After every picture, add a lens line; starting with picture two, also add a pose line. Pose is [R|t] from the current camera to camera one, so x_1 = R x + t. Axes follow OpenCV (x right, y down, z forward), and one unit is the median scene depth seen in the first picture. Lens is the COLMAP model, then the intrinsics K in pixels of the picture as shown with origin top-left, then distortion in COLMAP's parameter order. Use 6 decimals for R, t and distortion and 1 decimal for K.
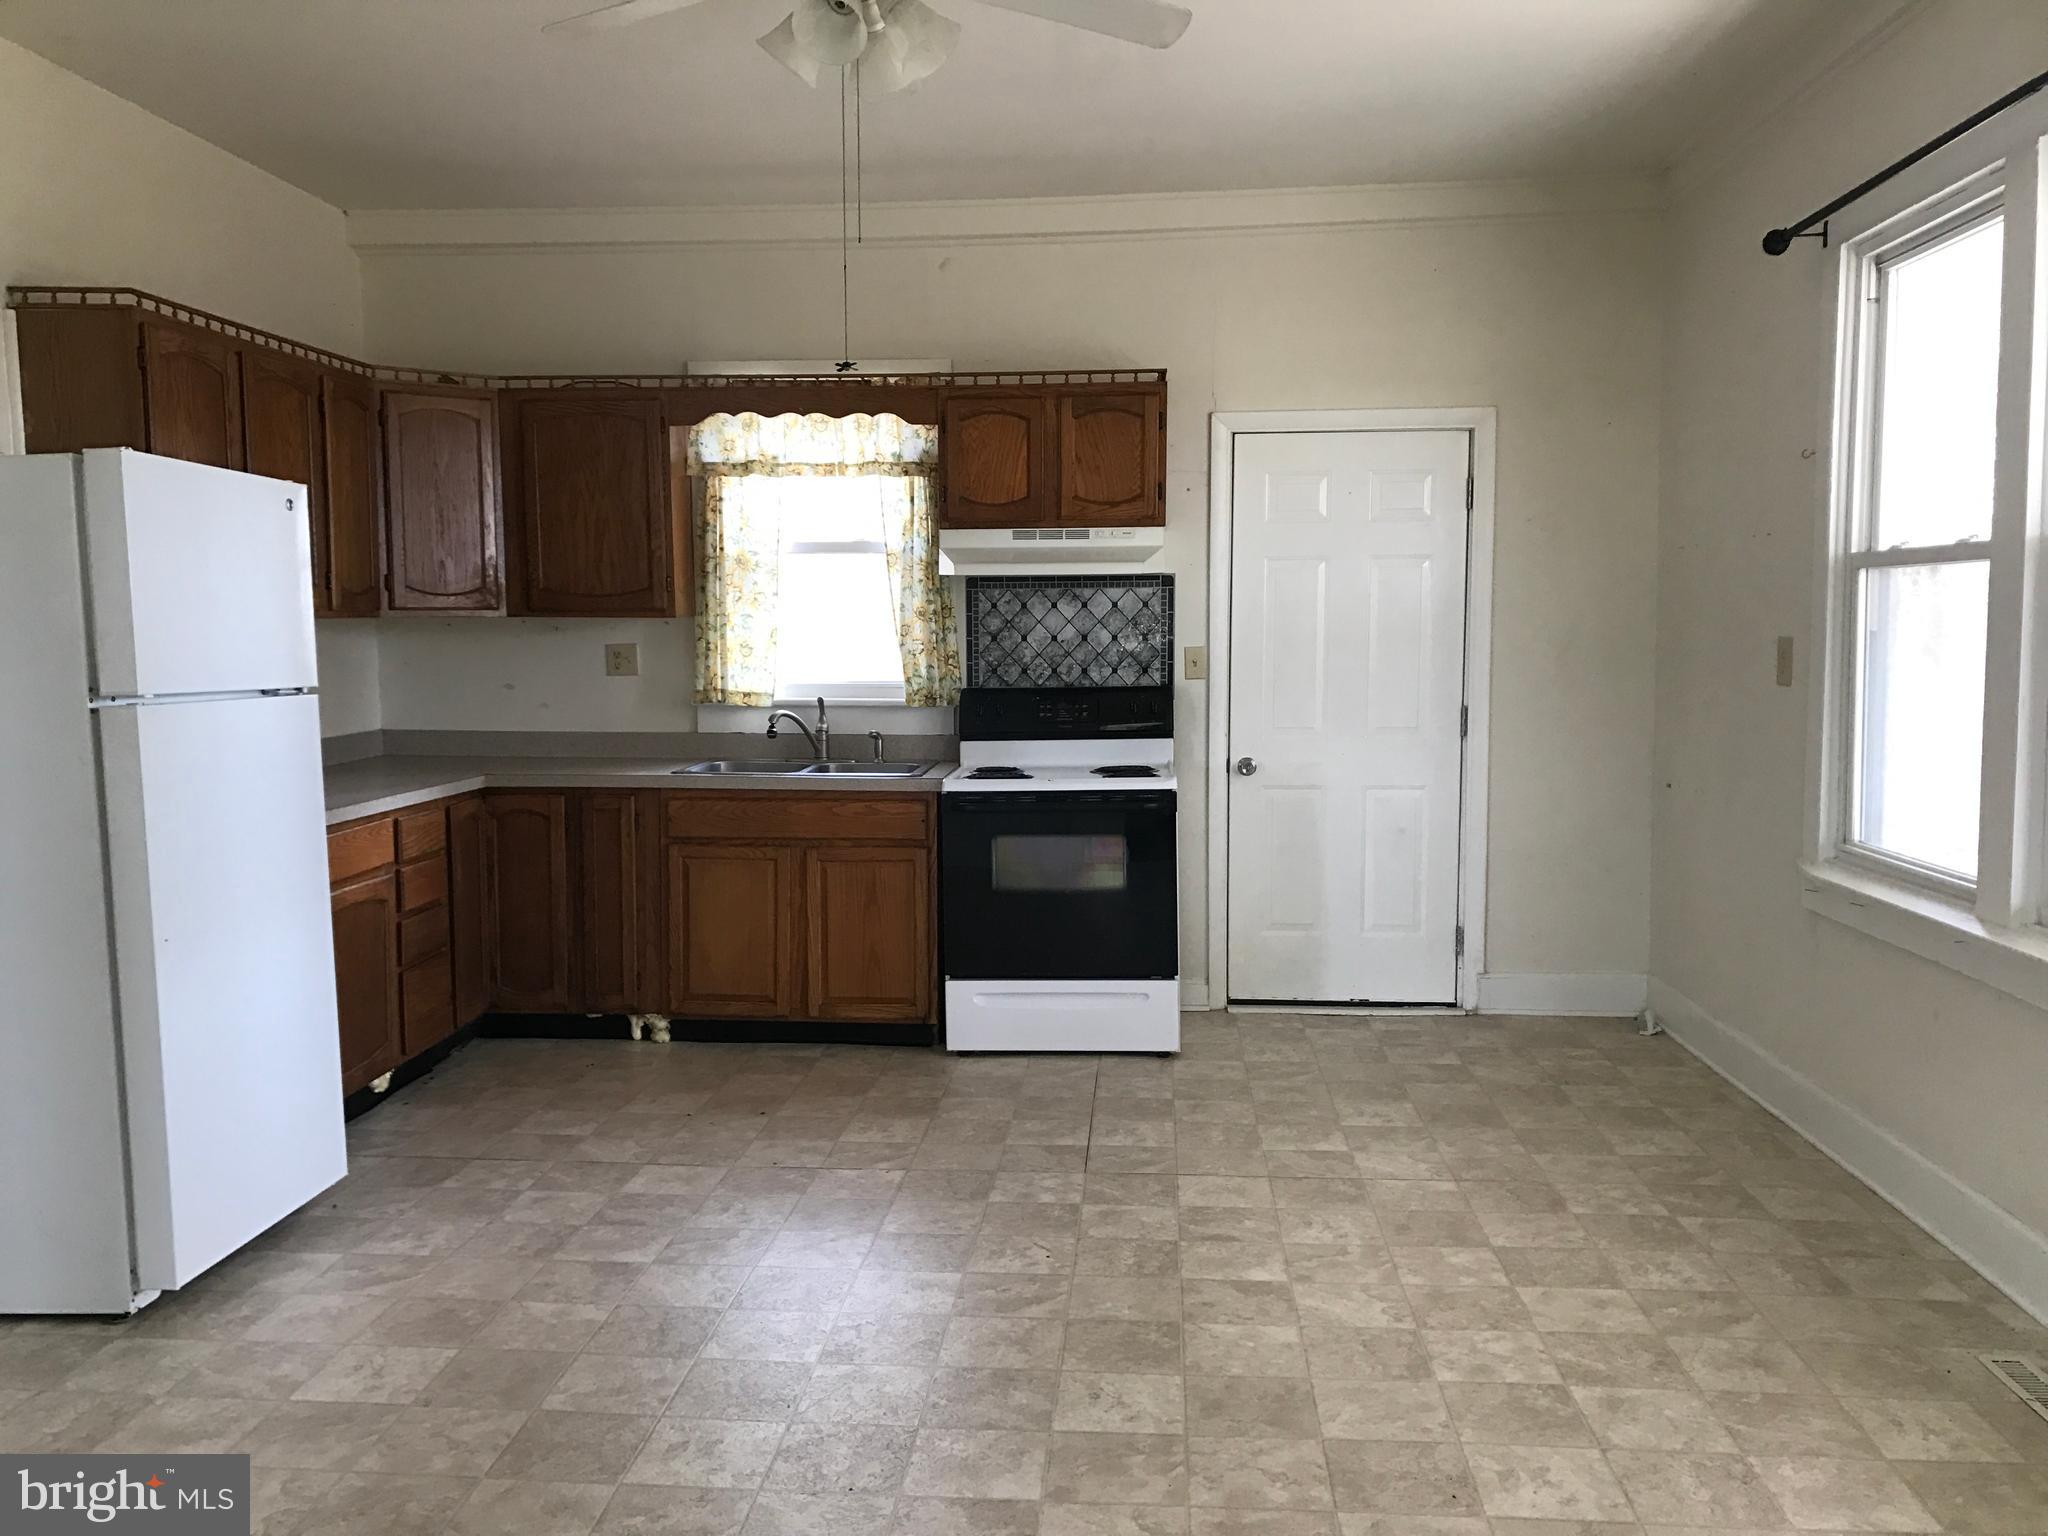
lens RADIAL K [[1651.9, 0, 1024.0], [0, 1651.9, 768.0], [0, 0, 1]] dist [0.082784, -0.142160]
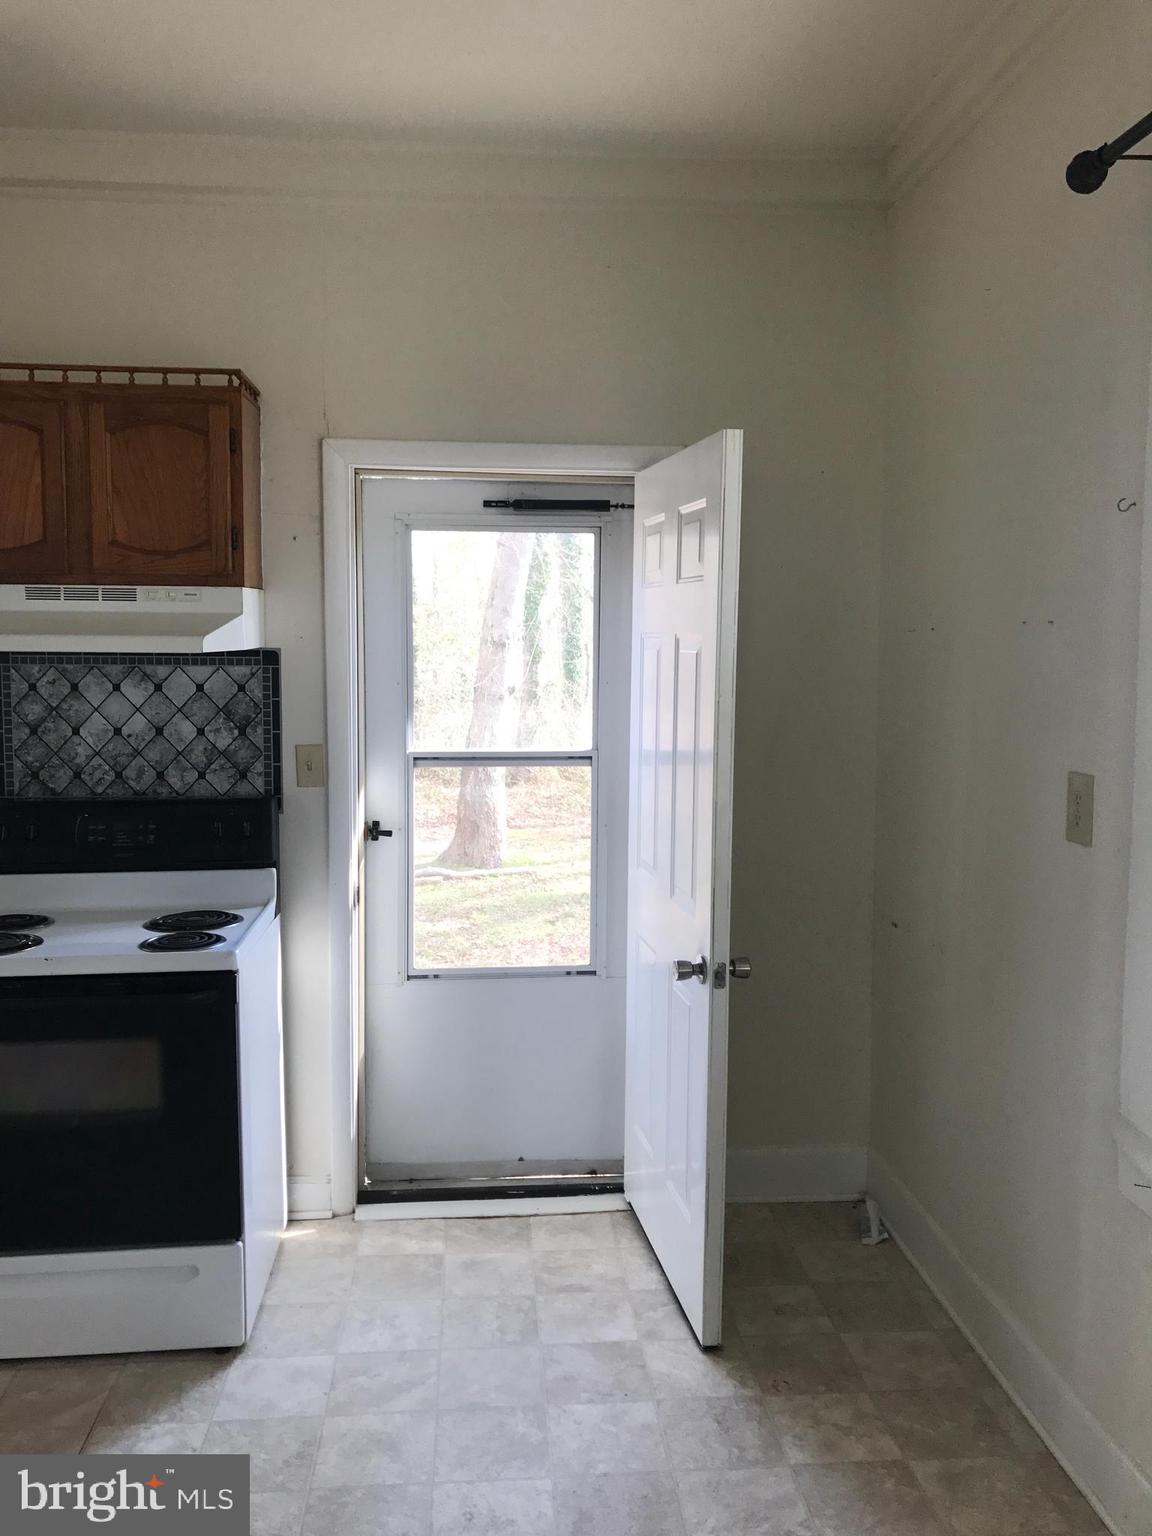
lens RADIAL K [[1248.0, 0, 636.4], [0, 1248.0, 741.1], [0, 0, 1]] dist [0.004381, -0.001169]
pose [[0.980211, -0.002357, 0.197939, 0.147400], [0.004676, 0.999926, -0.011251, -0.072450], [-0.197898, 0.011954, 0.980150, 0.437617]]
